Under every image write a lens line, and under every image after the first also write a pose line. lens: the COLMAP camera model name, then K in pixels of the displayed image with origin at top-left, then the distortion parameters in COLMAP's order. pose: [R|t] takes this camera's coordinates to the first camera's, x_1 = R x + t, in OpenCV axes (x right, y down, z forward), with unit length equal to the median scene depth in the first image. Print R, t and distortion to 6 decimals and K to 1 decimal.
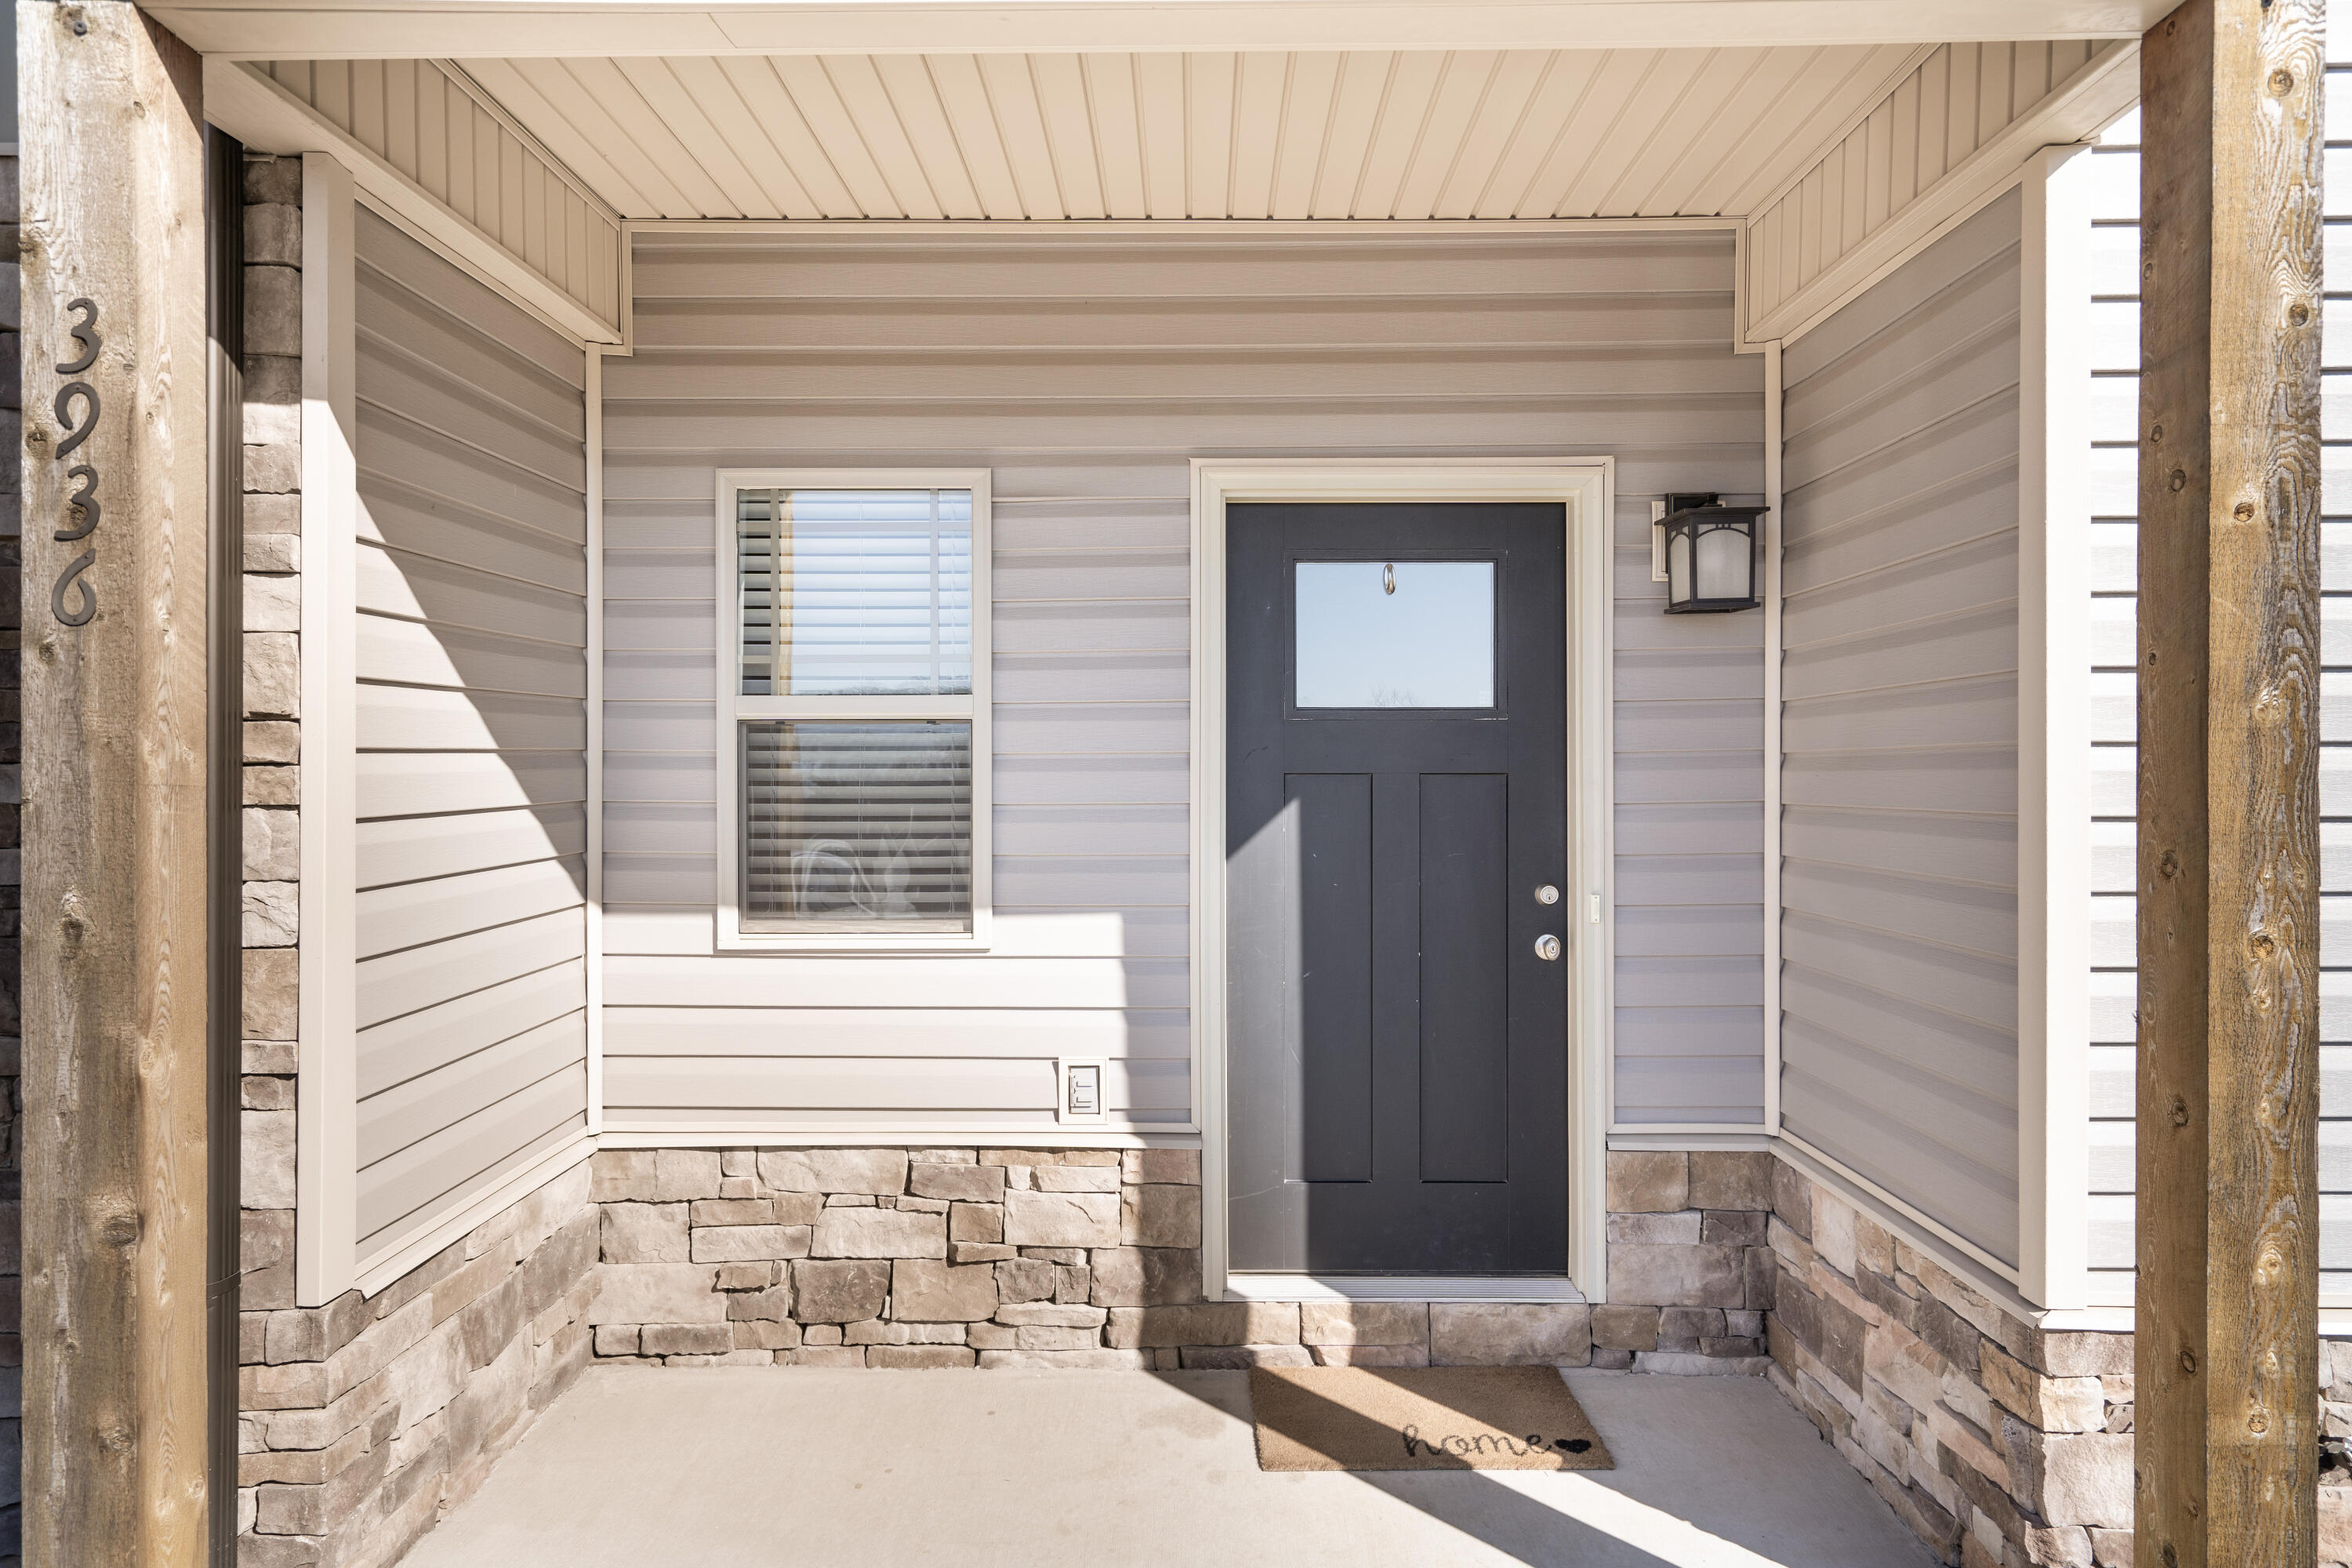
lens RADIAL K [[1367.8, 0, 1174.8], [0, 1367.8, 777.2], [0, 0, 1]] dist [0.007419, 0.000291]
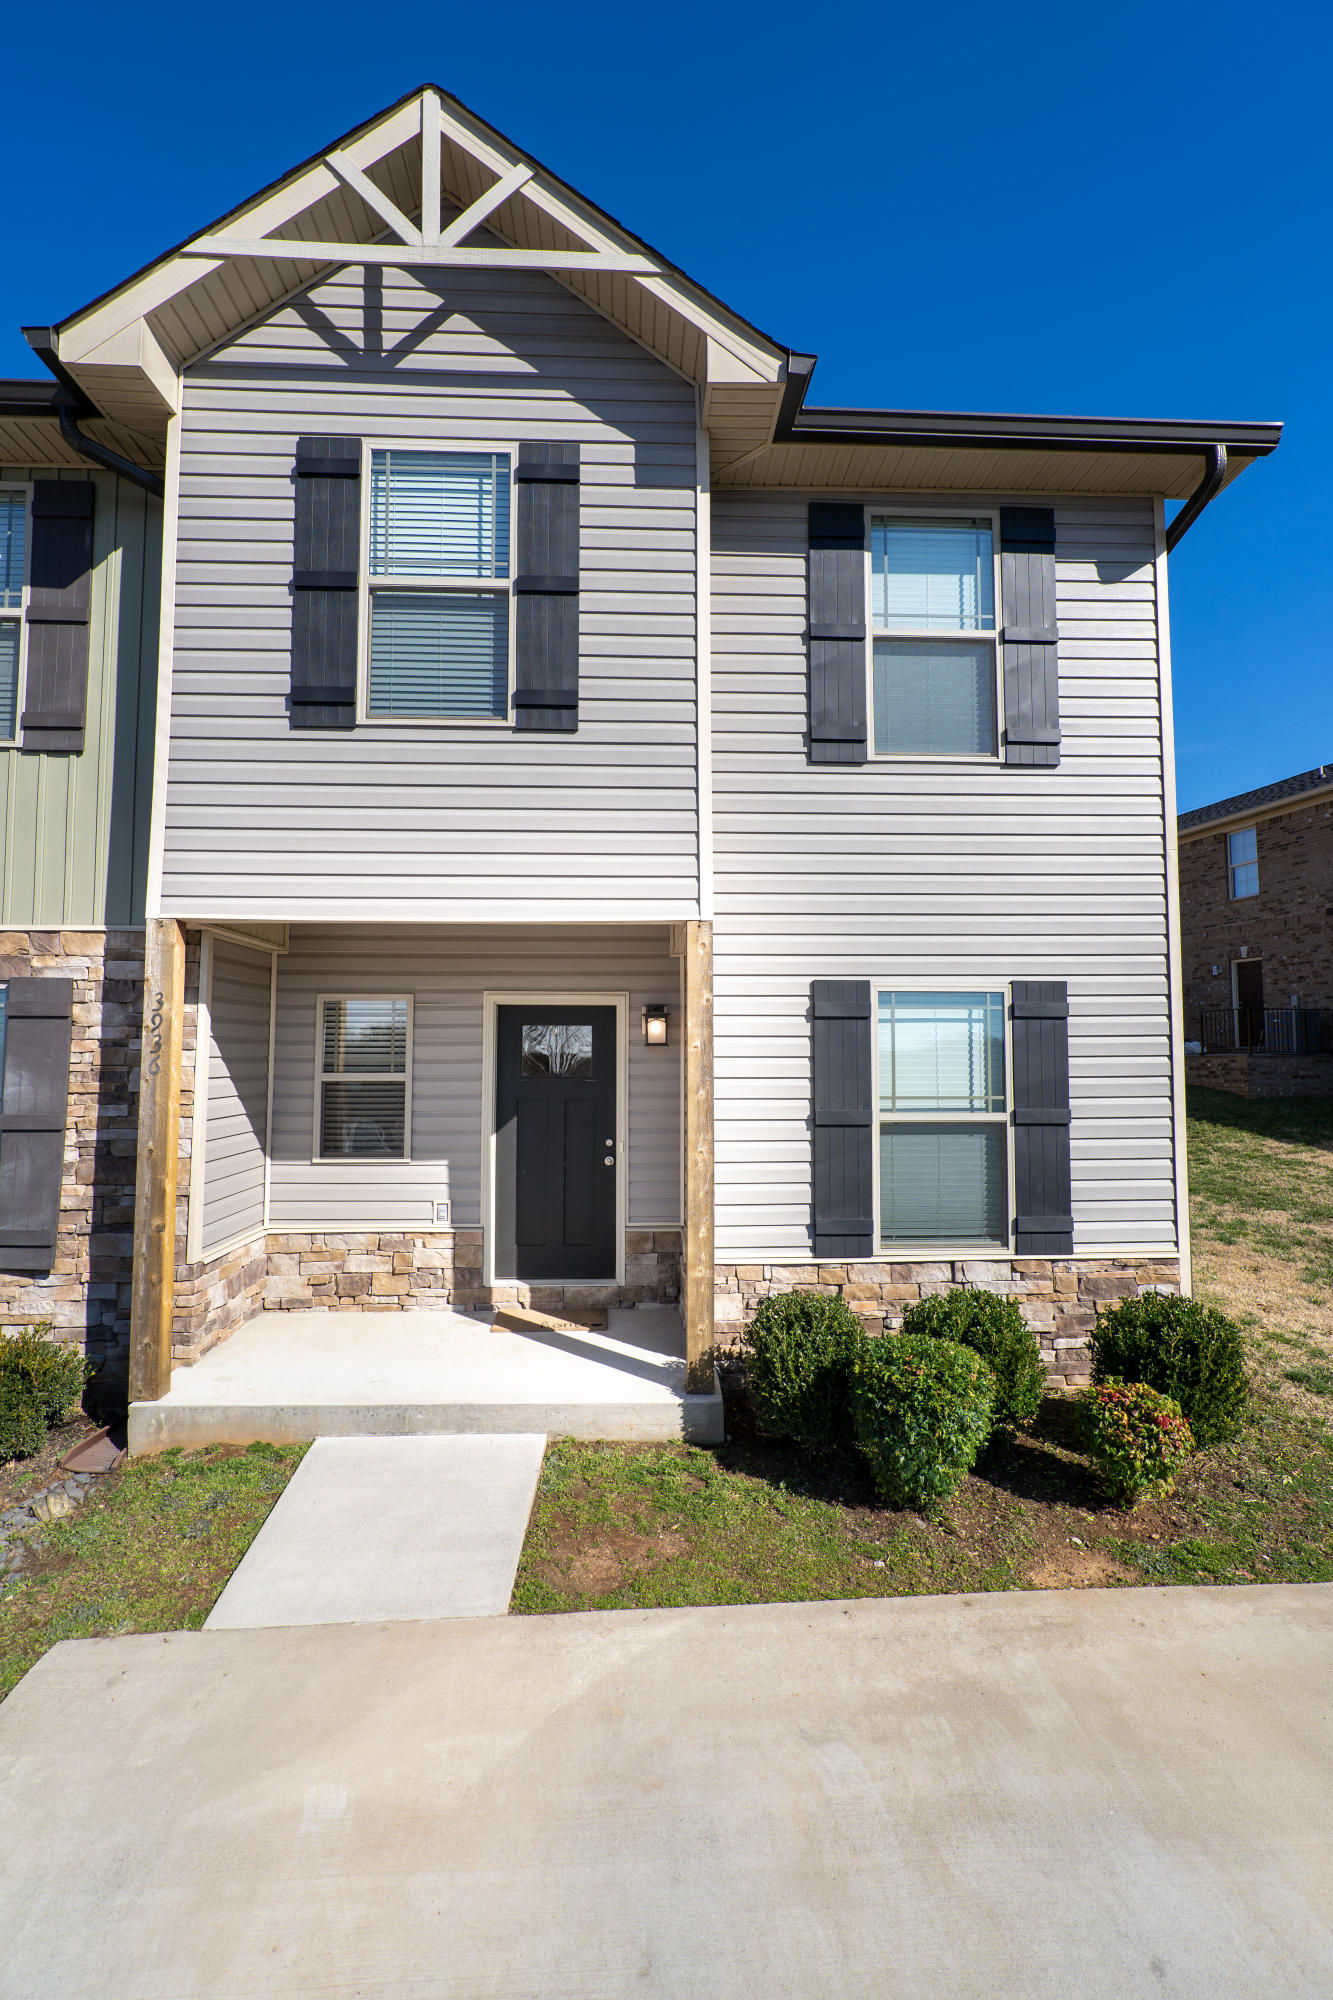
lens RADIAL K [[911.6, 0, 670.0], [0, 911.6, 1001.9], [0, 0, 1]] dist [-0.004764, 0.000012]
pose [[0.998369, 0.005597, 0.056809, 0.298335], [-0.001528, 0.997446, -0.071415, -0.073404], [-0.057064, 0.071211, 0.995828, -0.950867]]
